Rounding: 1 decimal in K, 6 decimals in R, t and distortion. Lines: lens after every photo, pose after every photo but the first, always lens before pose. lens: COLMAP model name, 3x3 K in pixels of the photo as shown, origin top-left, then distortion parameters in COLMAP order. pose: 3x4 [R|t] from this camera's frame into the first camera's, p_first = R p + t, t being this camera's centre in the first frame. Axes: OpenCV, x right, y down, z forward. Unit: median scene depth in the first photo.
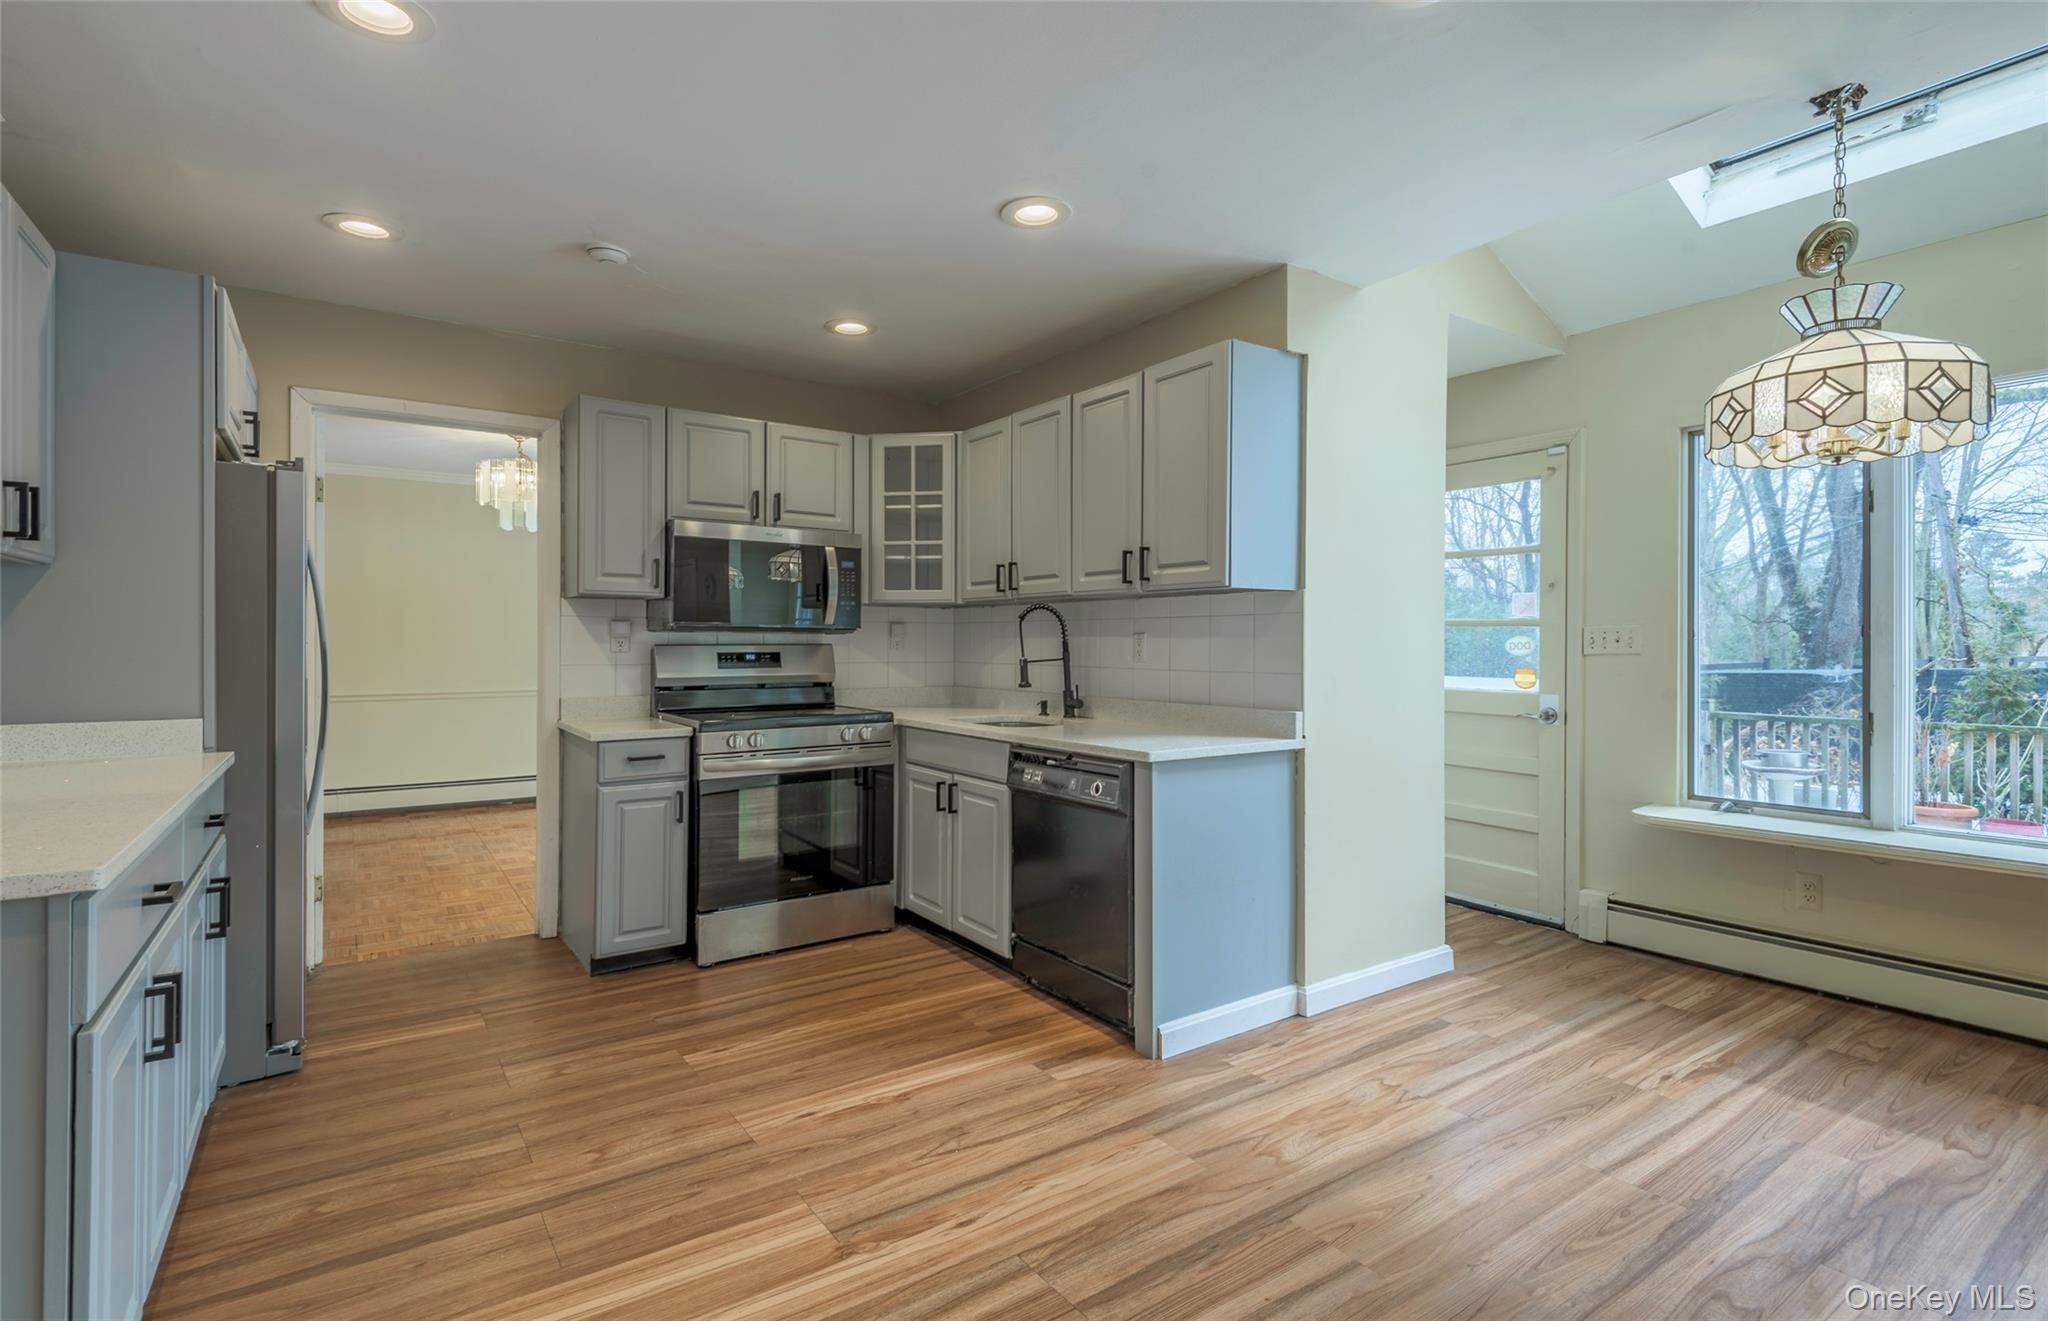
lens RADIAL K [[960.7, 0, 1037.1], [0, 960.7, 630.2], [0, 0, 1]] dist [0.010373, -0.005977]
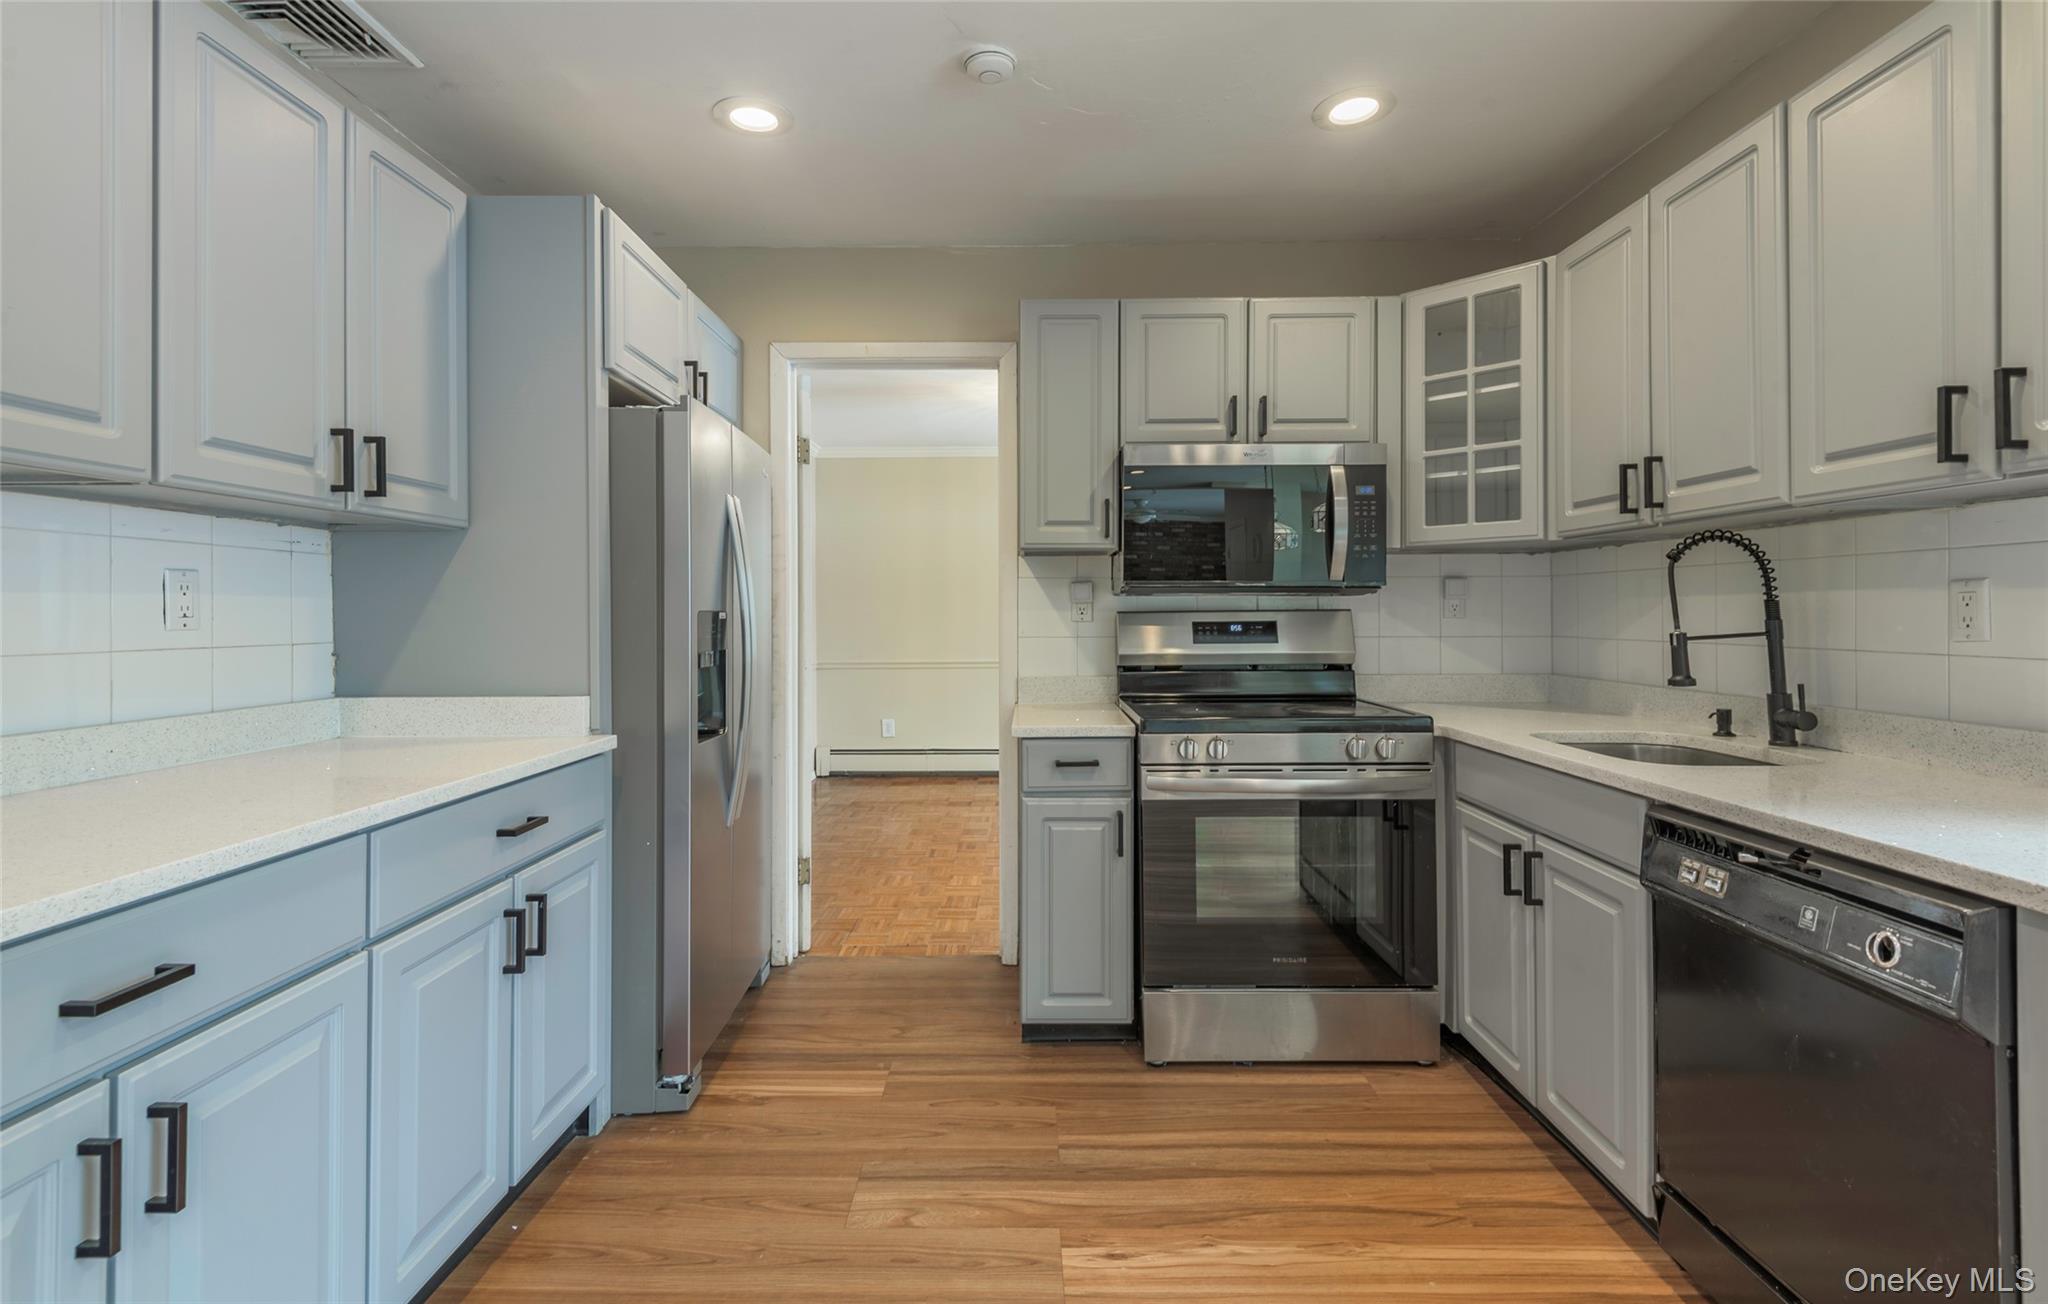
lens RADIAL K [[960.7, 0, 1052.3], [0, 960.7, 603.9], [0, 0, 1]] dist [0.010373, -0.005977]
pose [[0.827650, -0.011437, -0.561127, -0.001635], [0.014359, 0.999897, 0.000798, 0.008763], [0.561060, -0.008718, 0.827729, 0.397435]]
